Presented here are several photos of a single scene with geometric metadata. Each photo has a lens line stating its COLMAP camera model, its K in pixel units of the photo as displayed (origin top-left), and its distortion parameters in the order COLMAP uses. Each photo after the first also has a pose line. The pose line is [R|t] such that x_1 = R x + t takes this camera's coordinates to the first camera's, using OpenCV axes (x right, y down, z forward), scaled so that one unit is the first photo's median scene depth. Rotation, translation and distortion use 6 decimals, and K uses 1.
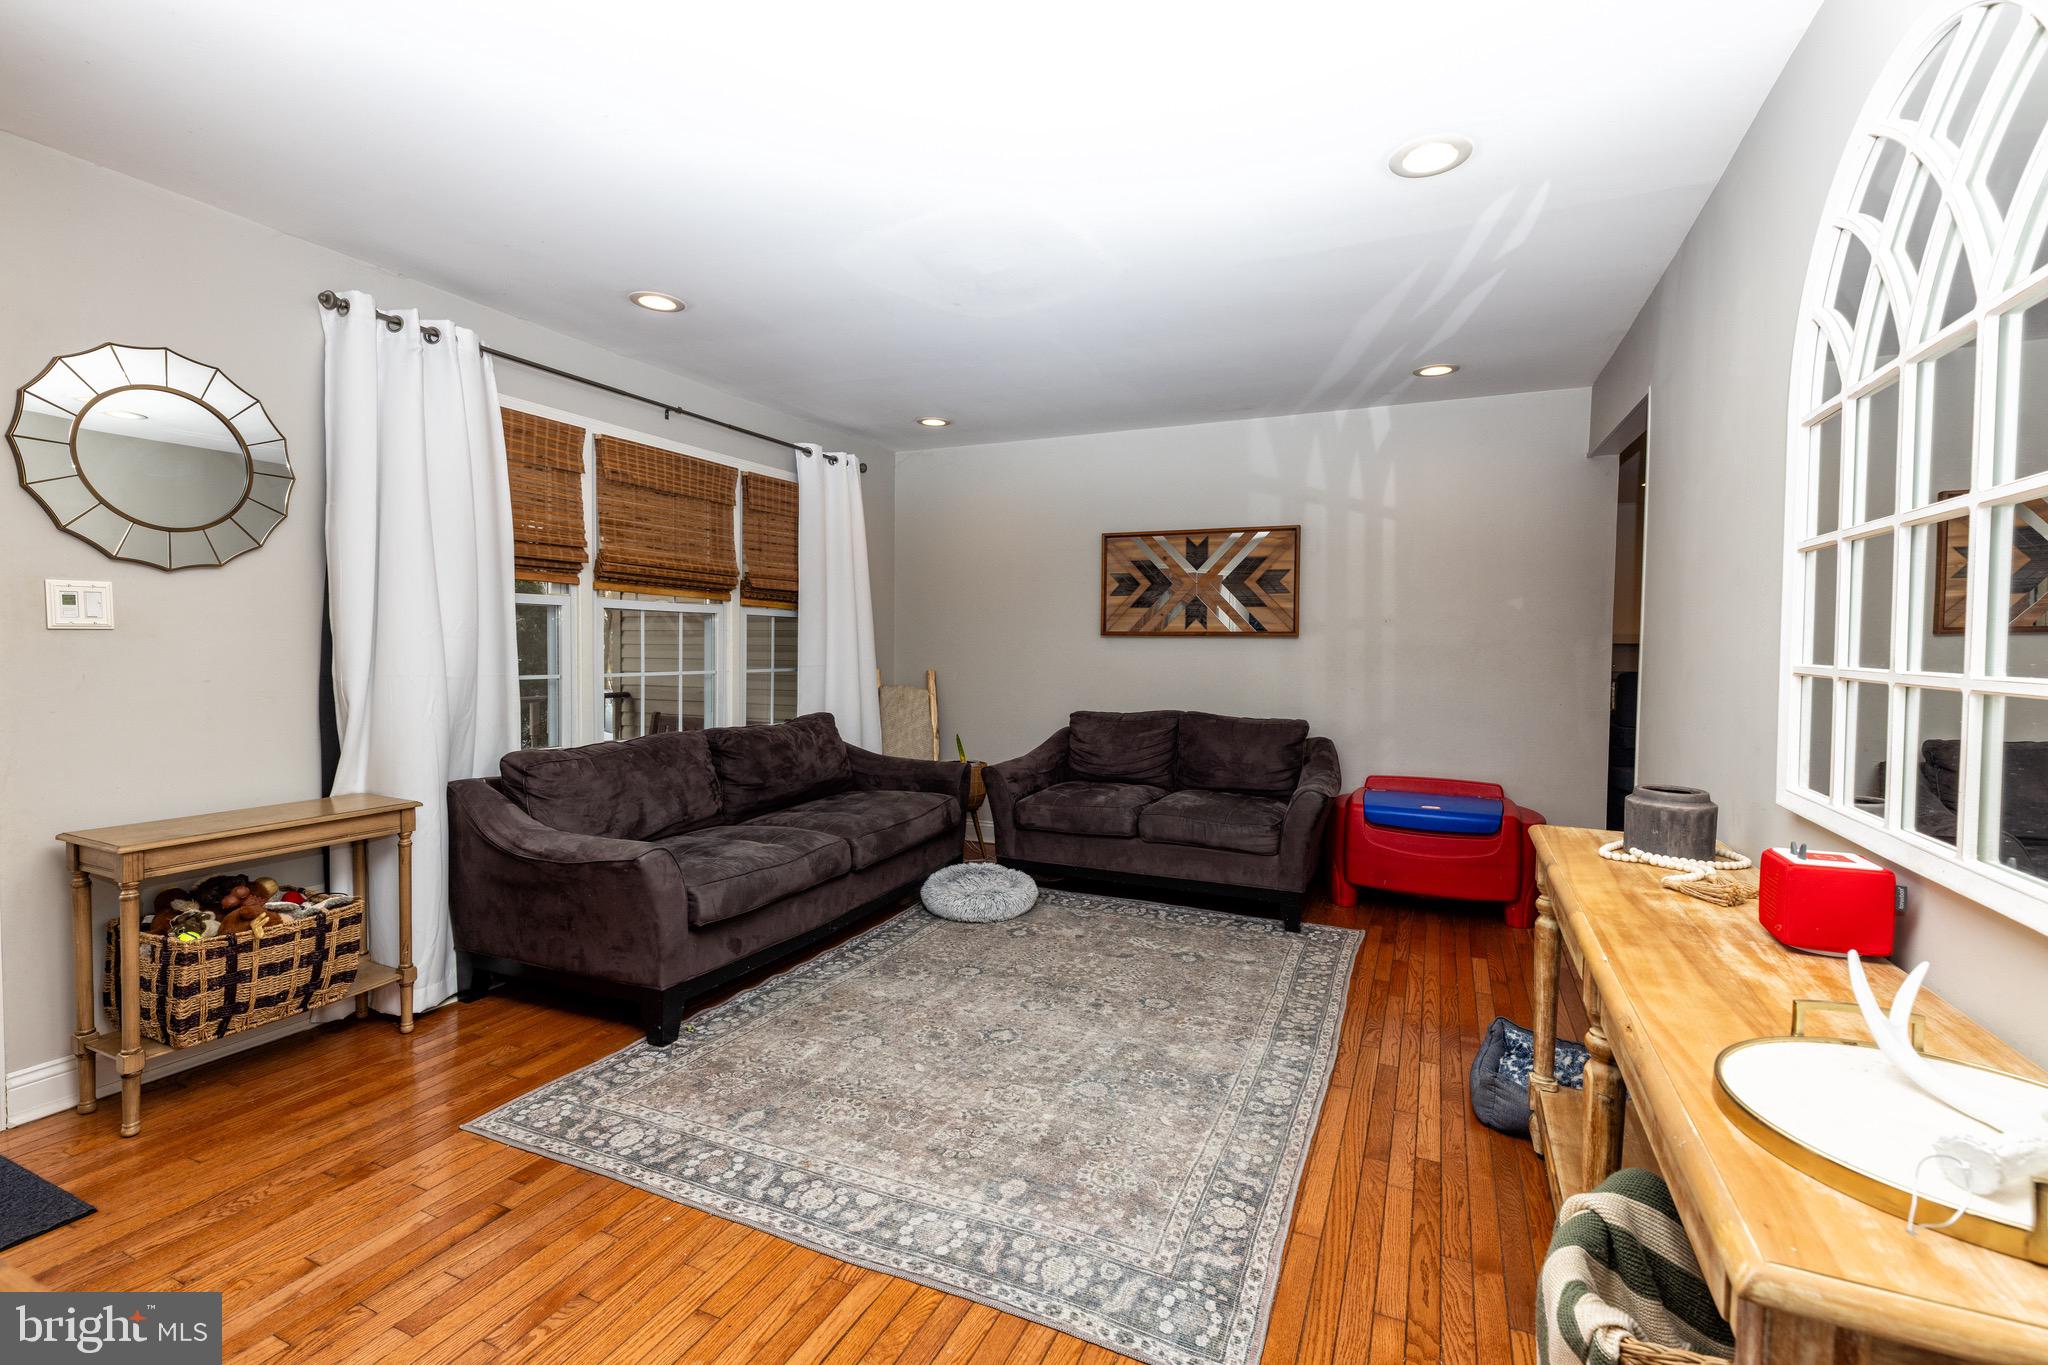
lens RADIAL K [[912.0, 0, 1024.0], [0, 912.0, 682.5], [0, 0, 1]] dist [0.001859, -0.000115]
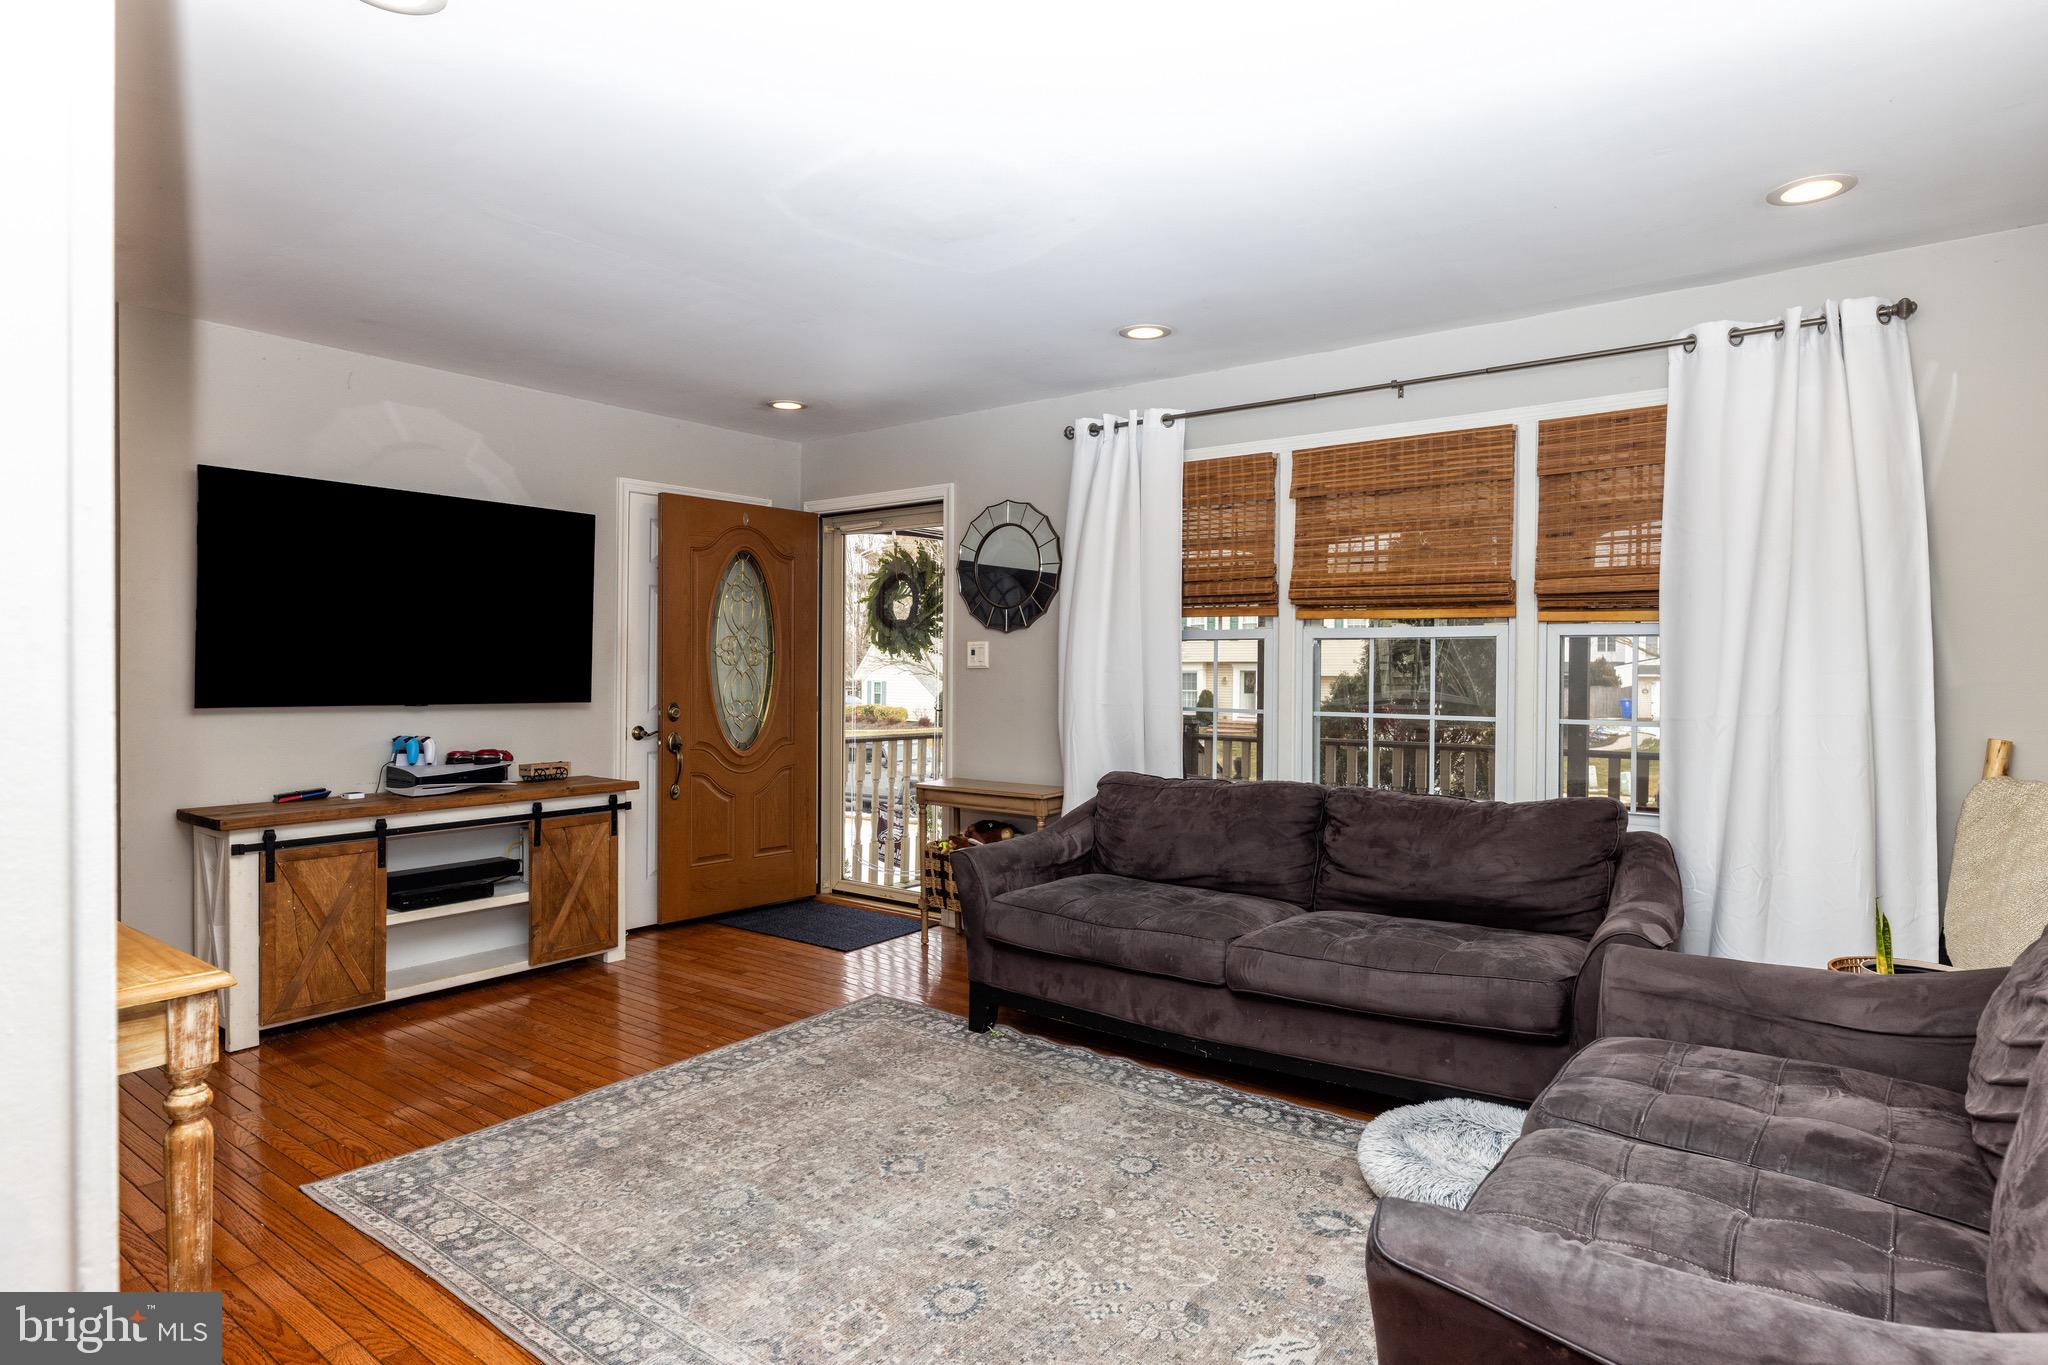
lens RADIAL K [[1104.6, 0, 1024.0], [0, 1104.6, 682.5], [0, 0, 1]] dist [-0.000053, -0.000004]
pose [[-0.217881, 0.001307, -0.975975, 0.745365], [-0.048350, 0.998757, 0.012132, -0.042631], [0.974777, 0.049831, -0.217547, 1.075280]]
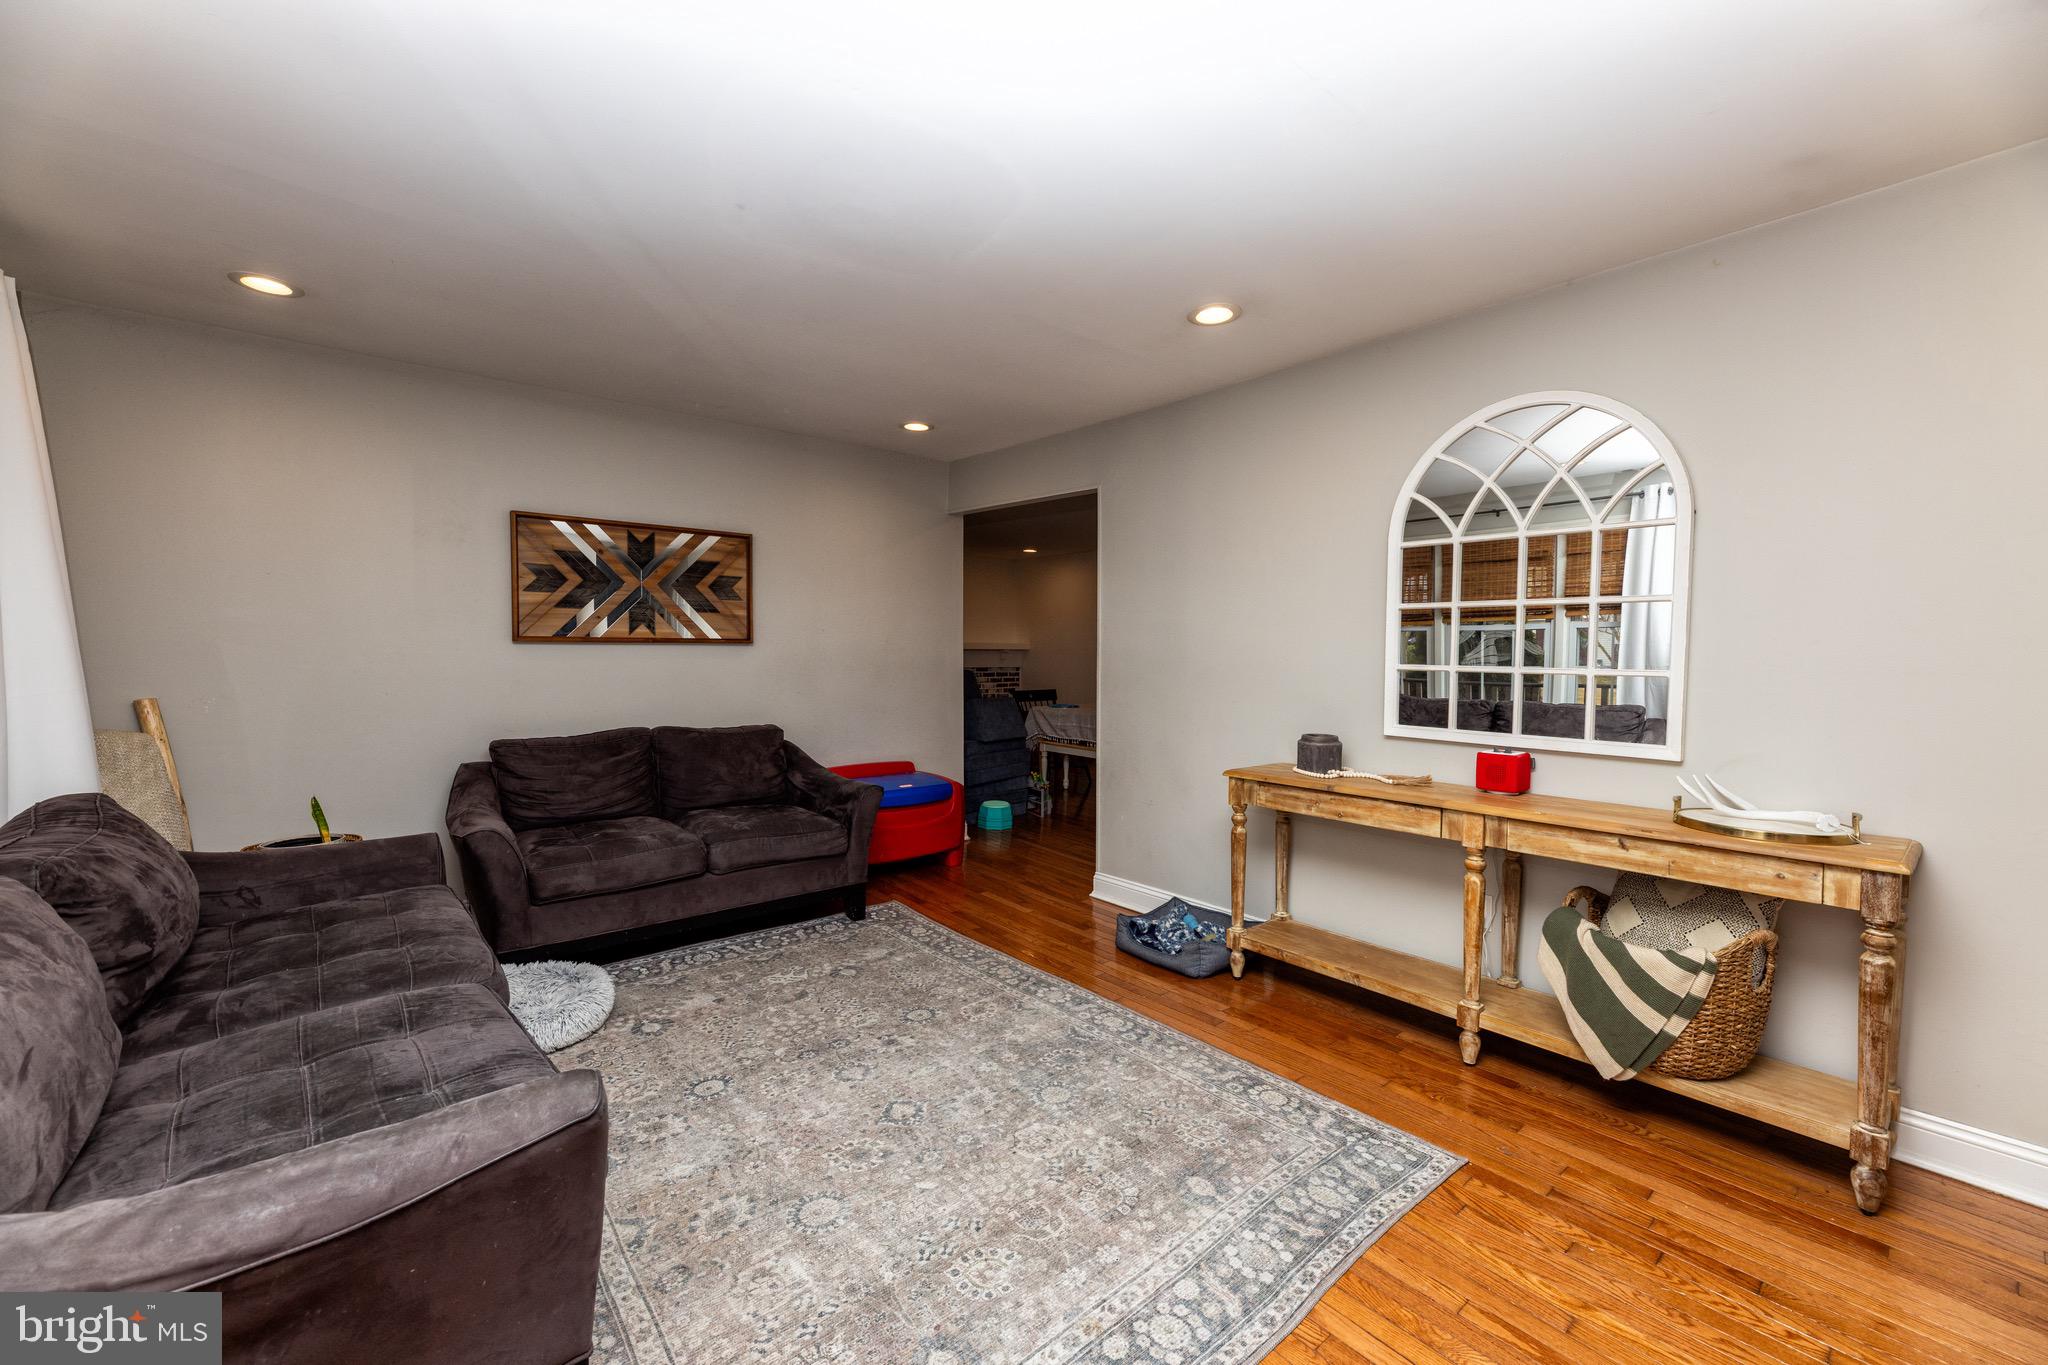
lens RADIAL K [[815.4, 0, 1024.0], [0, 815.4, 682.5], [0, 0, 1]] dist [-0.000389, -0.000141]
pose [[0.428441, -0.040812, 0.902648, -0.545209], [0.036908, 0.998936, 0.027647, -0.029229], [-0.902816, 0.021470, 0.429492, 0.463680]]
